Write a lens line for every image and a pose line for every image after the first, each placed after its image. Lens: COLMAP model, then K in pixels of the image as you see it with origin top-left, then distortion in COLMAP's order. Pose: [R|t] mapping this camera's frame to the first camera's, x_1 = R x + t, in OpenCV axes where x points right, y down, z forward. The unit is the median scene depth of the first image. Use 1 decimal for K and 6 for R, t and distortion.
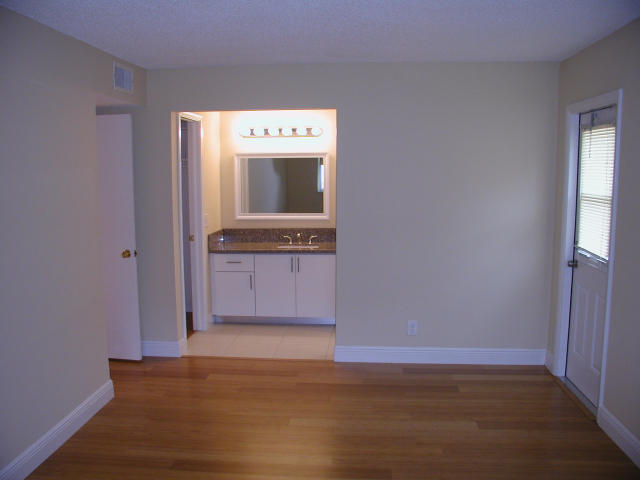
lens RADIAL K [[594.0, 0, 318.1], [0, 594.0, 245.2], [0, 0, 1]] dist [-0.224359, 0.261181]
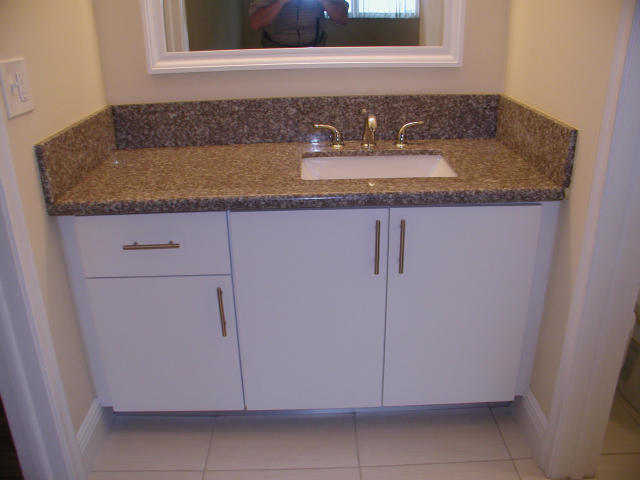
lens RADIAL K [[594.0, 0, 318.1], [0, 594.0, 245.2], [0, 0, 1]] dist [-0.224359, 0.261181]
pose [[0.994755, -0.050555, 0.088918, -0.111107], [0.026029, 0.965813, 0.257929, -0.042604], [-0.098918, -0.254262, 0.962063, 0.901872]]
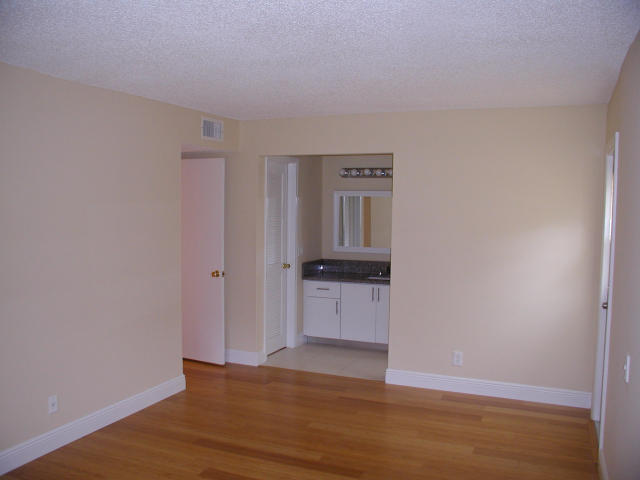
lens RADIAL K [[594.0, 0, 318.1], [0, 594.0, 245.2], [0, 0, 1]] dist [-0.224359, 0.261181]
pose [[0.947191, 0.038196, -0.318387, 0.243644], [-0.058152, 0.996878, -0.053410, 0.008298], [0.315353, 0.069104, 0.946455, -0.081184]]
